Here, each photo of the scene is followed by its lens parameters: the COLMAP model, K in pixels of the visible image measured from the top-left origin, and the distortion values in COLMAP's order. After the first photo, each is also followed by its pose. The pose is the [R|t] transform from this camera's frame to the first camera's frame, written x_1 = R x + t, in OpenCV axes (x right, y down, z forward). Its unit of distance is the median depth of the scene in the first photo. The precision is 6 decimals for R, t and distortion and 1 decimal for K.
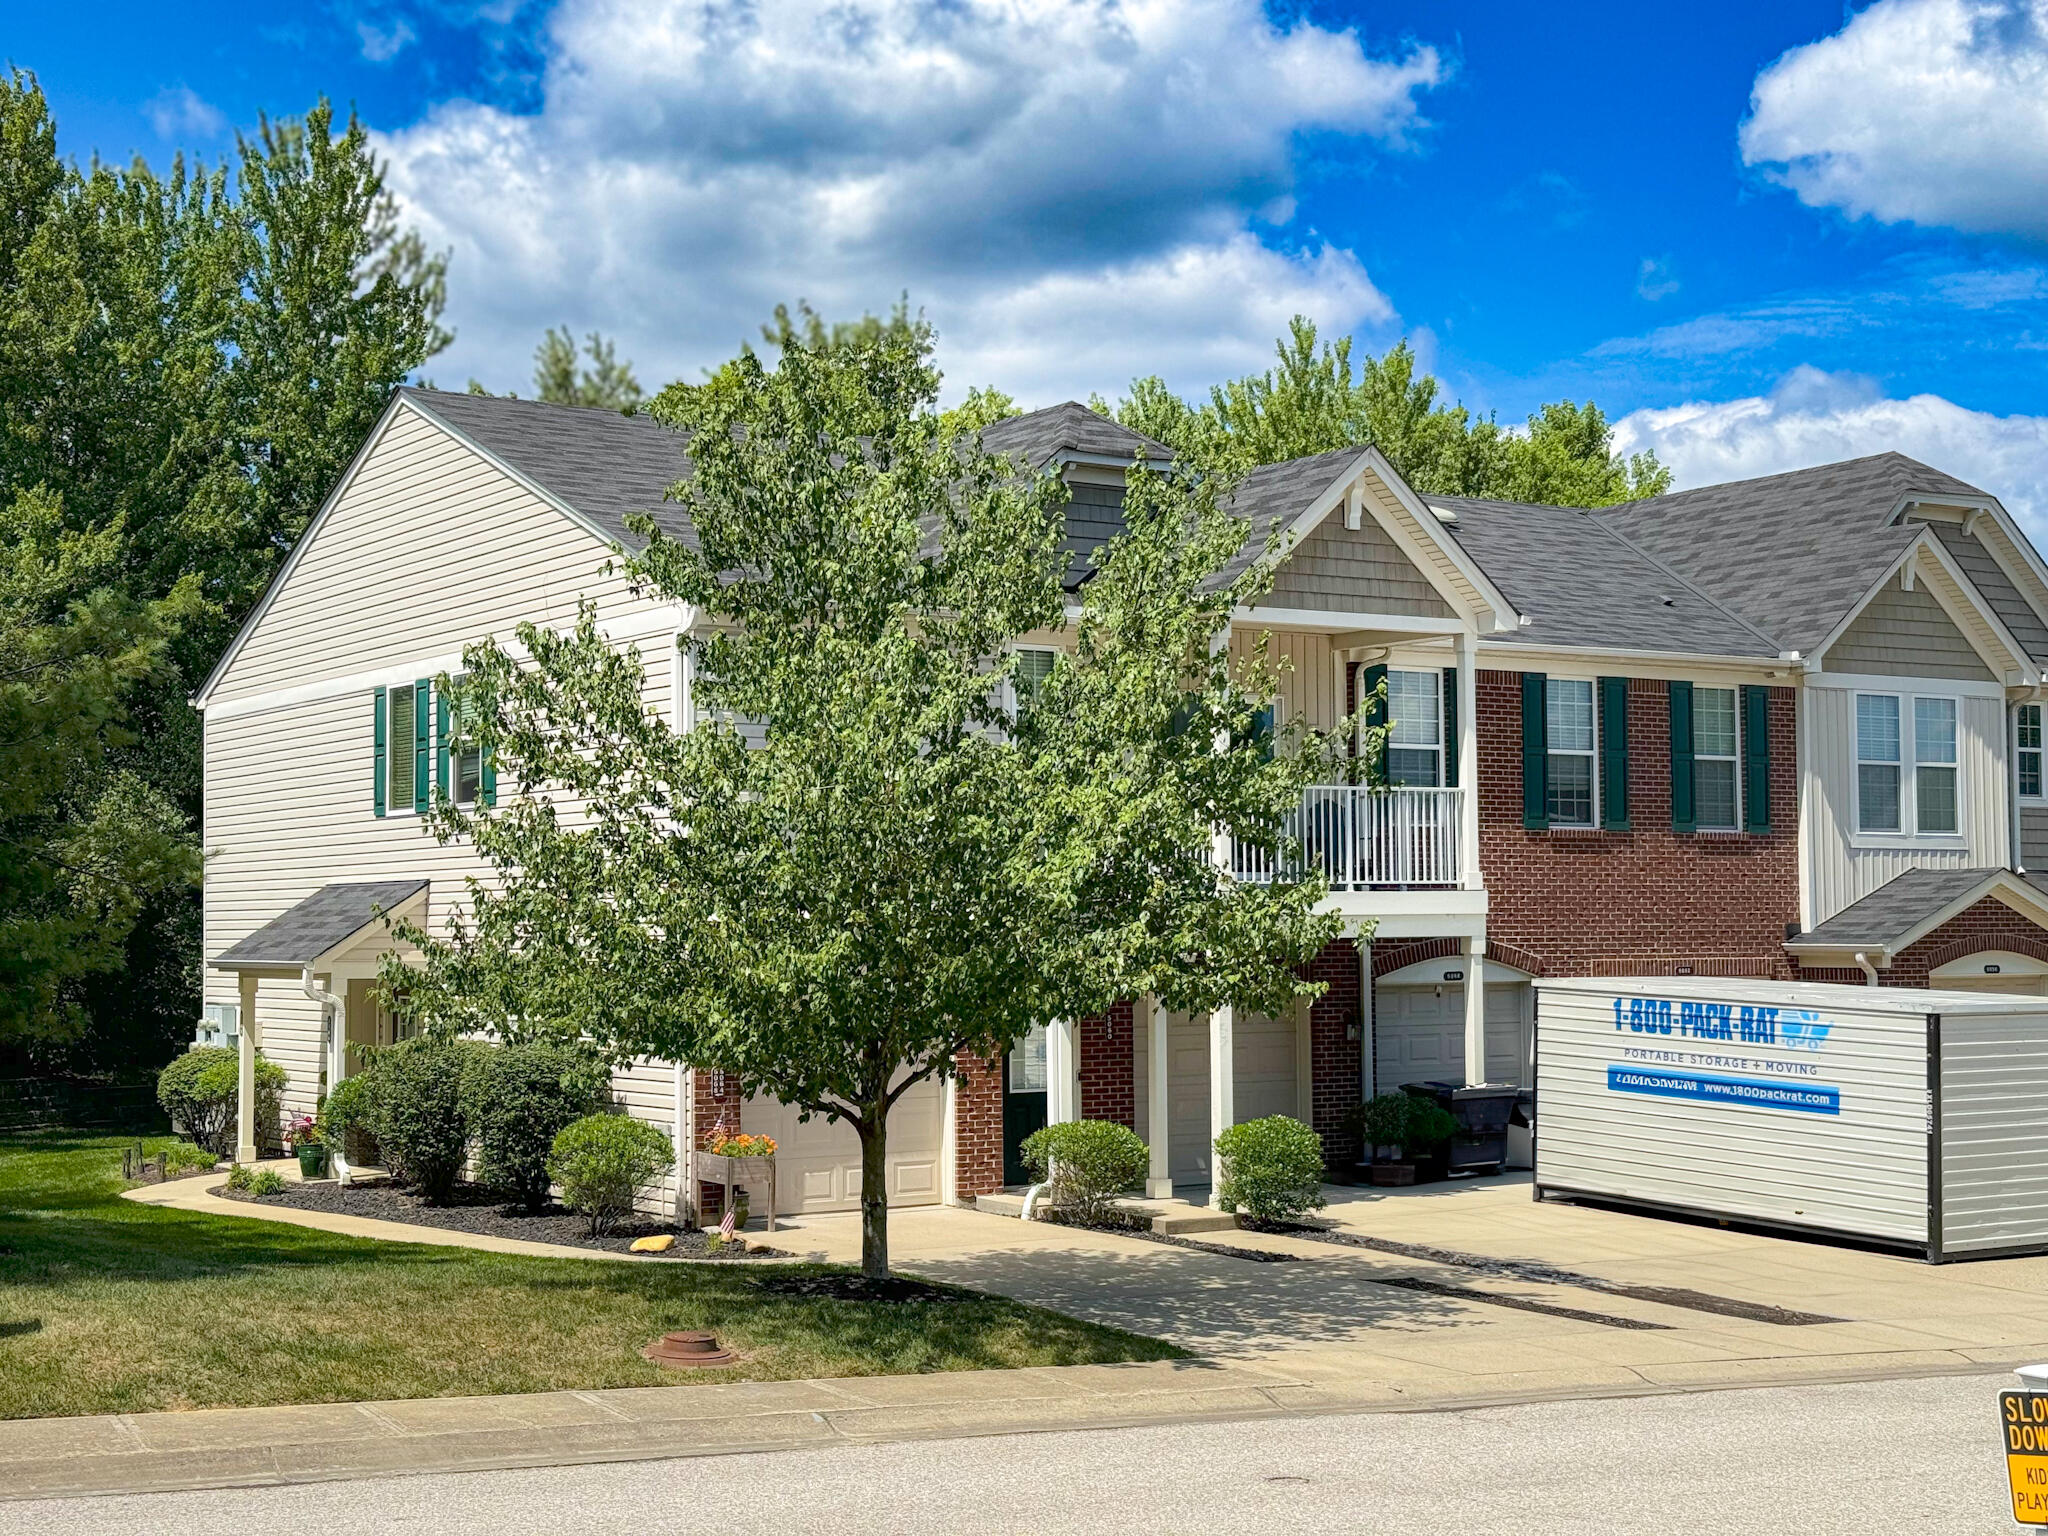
lens RADIAL K [[2874.5, 0, 1024.0], [0, 2874.5, 768.0], [0, 0, 1]] dist [0.086285, 0.121617]
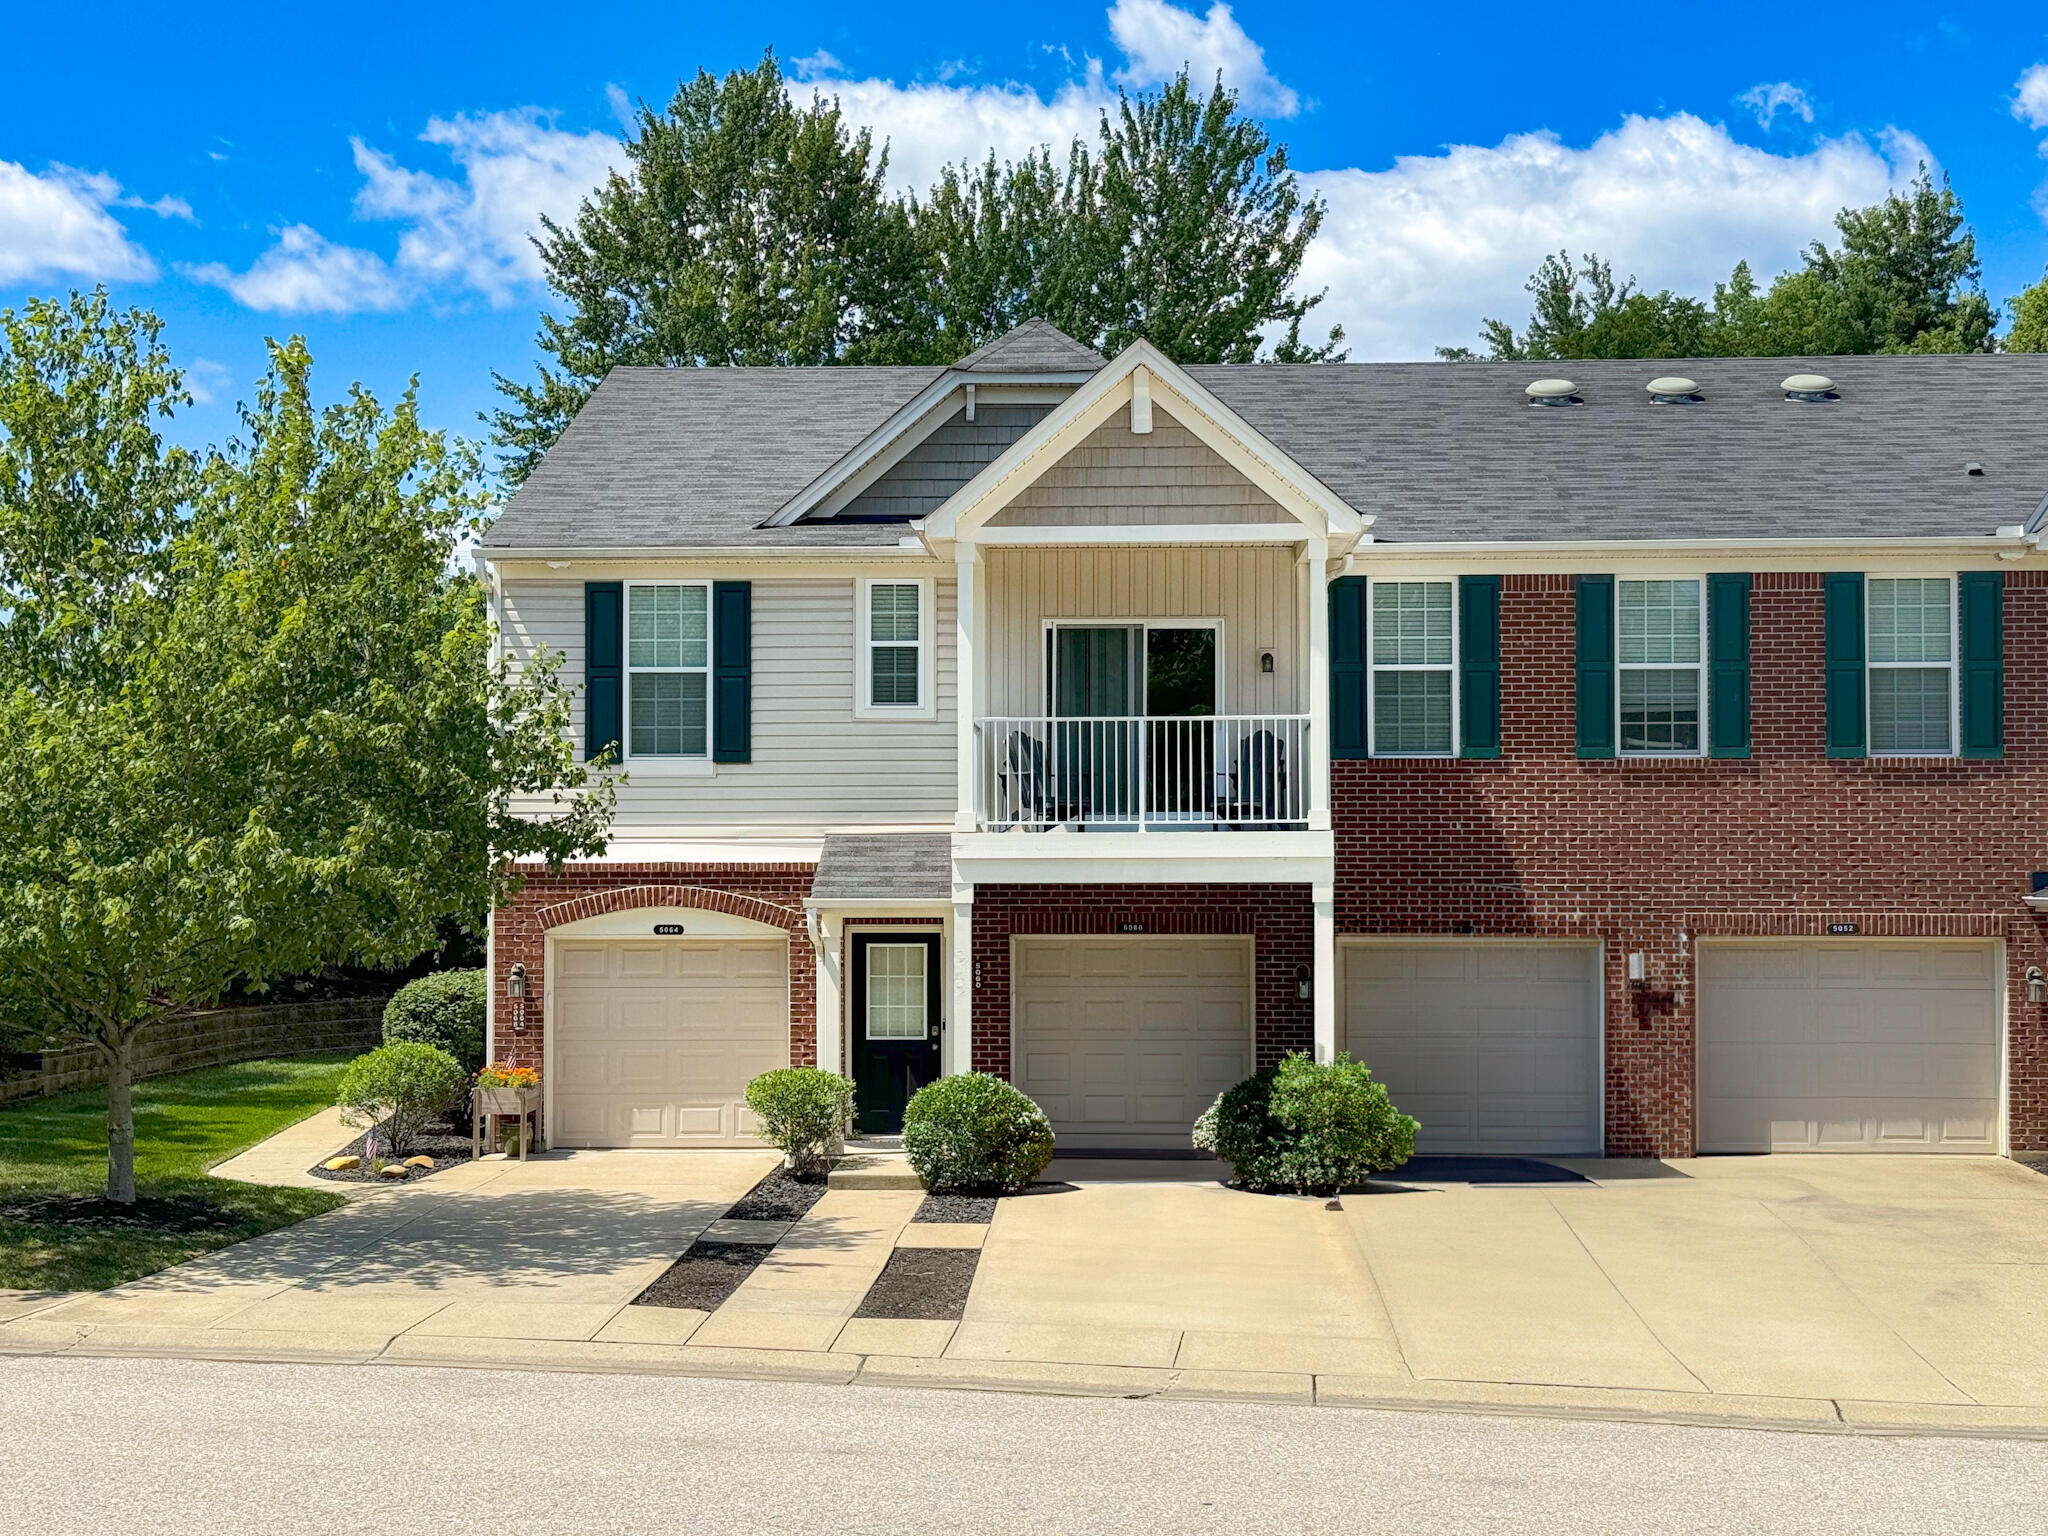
lens RADIAL K [[2874.5, 0, 1024.0], [0, 2874.5, 768.0], [0, 0, 1]] dist [0.086285, 0.121617]
pose [[0.812115, -0.015299, -0.583297, 0.511236], [0.026591, 0.999588, 0.010805, 0.009830], [0.582892, -0.024285, 0.812187, 0.202179]]
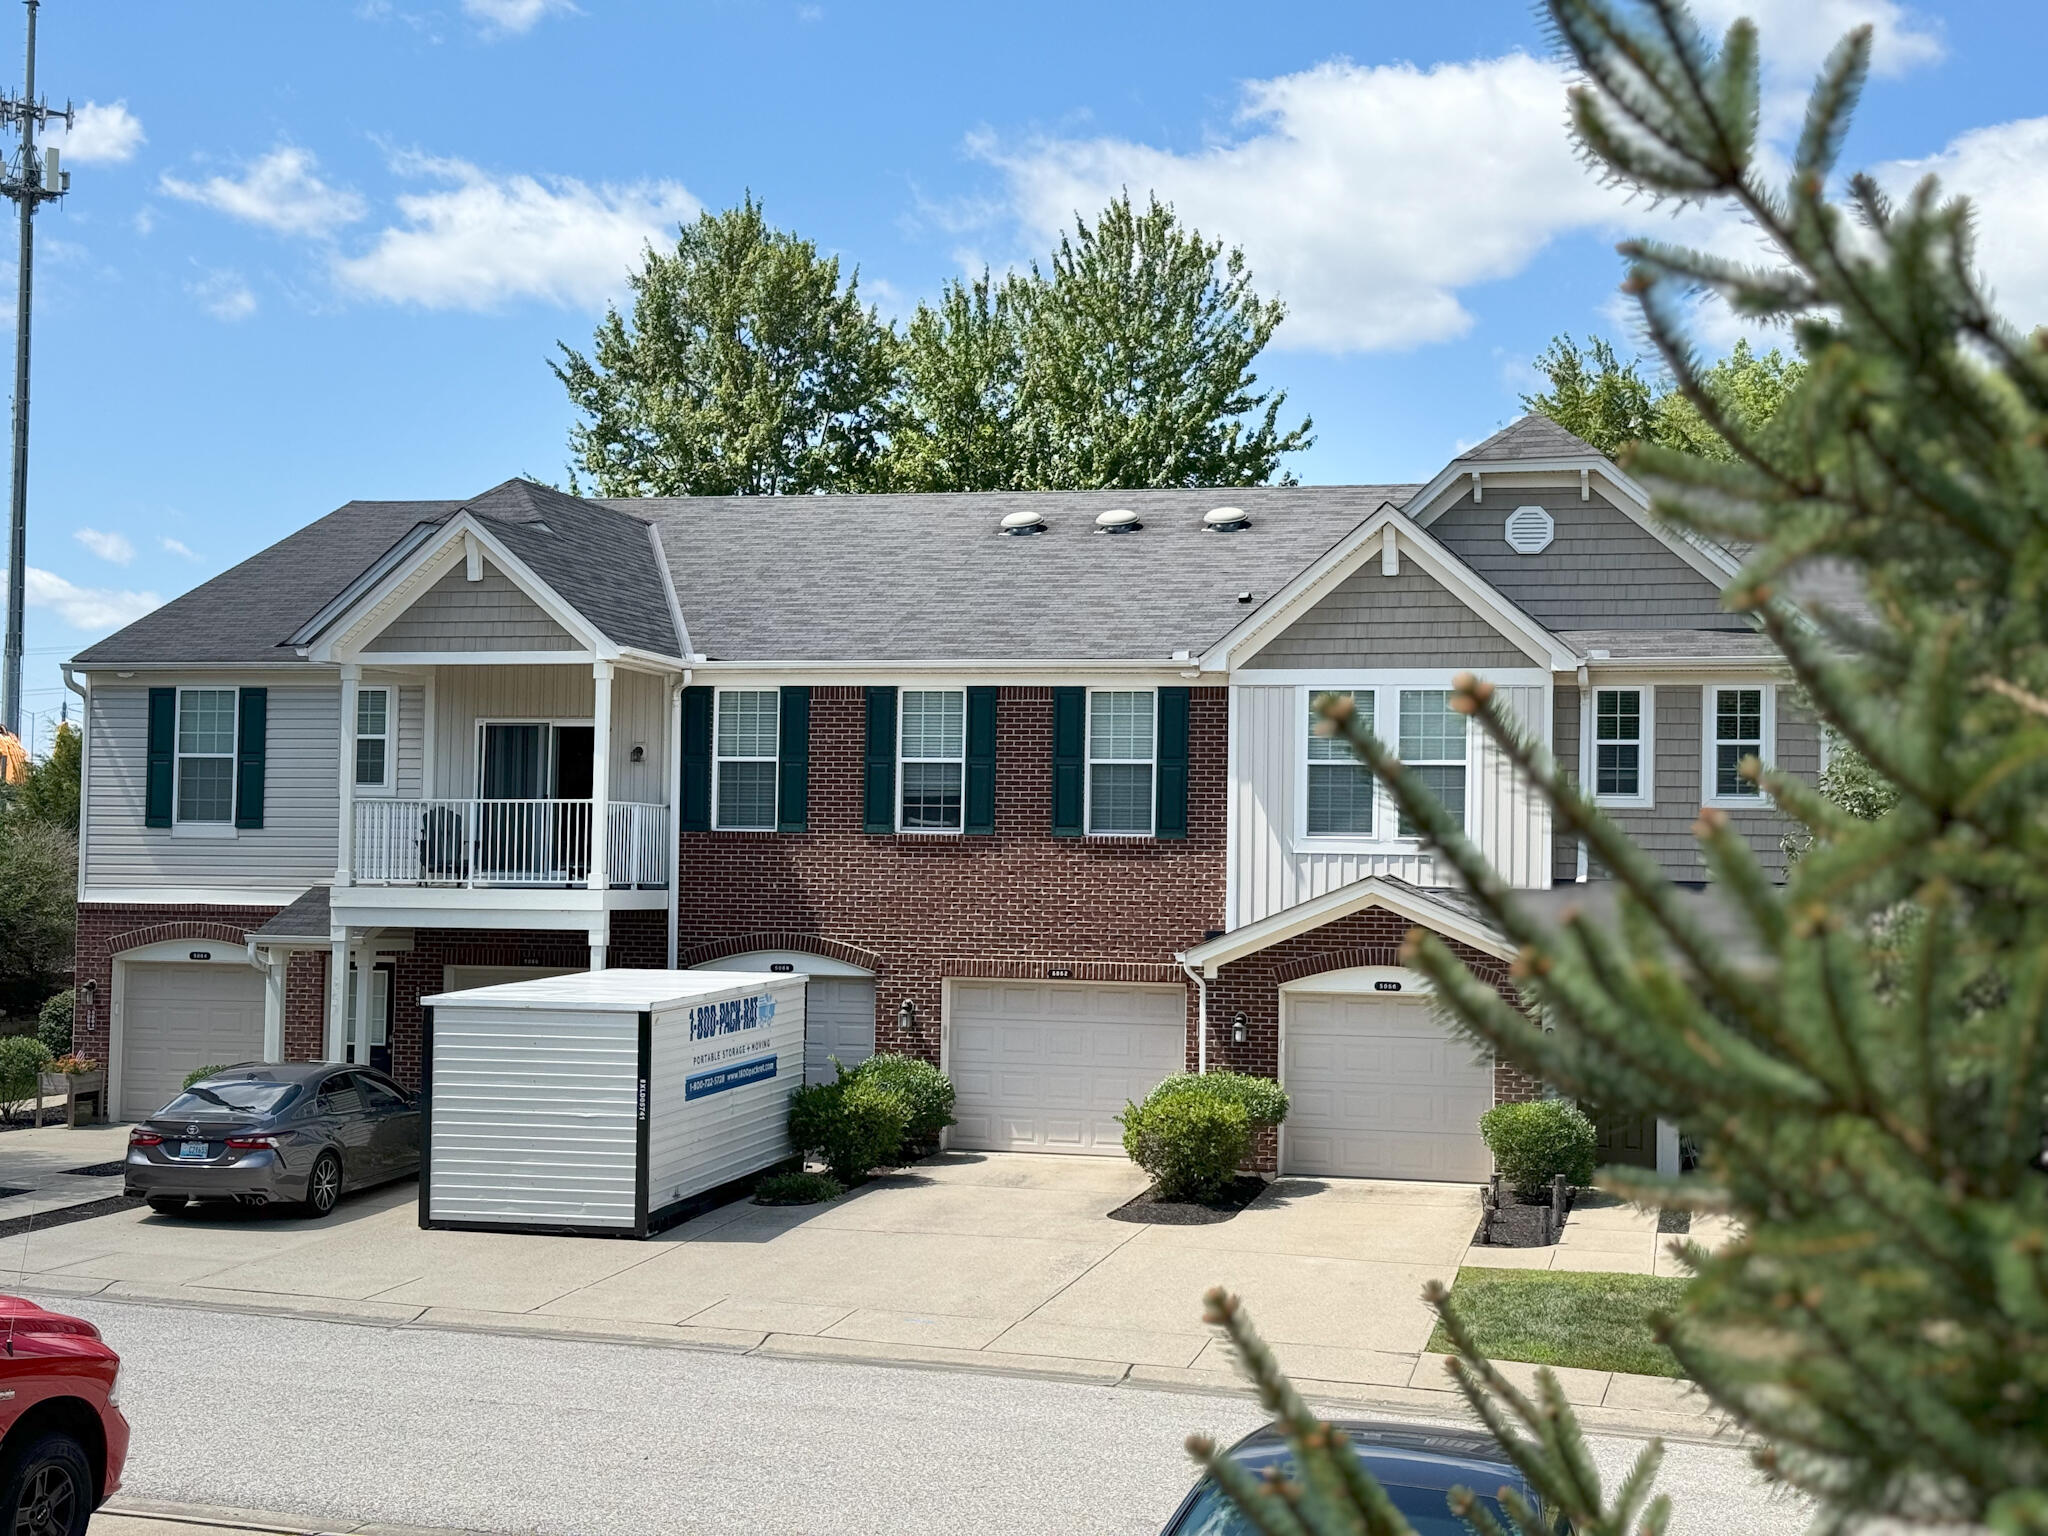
lens RADIAL K [[2874.5, 0, 1024.0], [0, 2874.5, 768.0], [0, 0, 1]] dist [0.086285, 0.121617]
pose [[0.677448, -0.012135, -0.735470, 0.947498], [0.018107, 0.999836, 0.000182, -0.002103], [0.735347, -0.013441, 0.677557, 0.306852]]
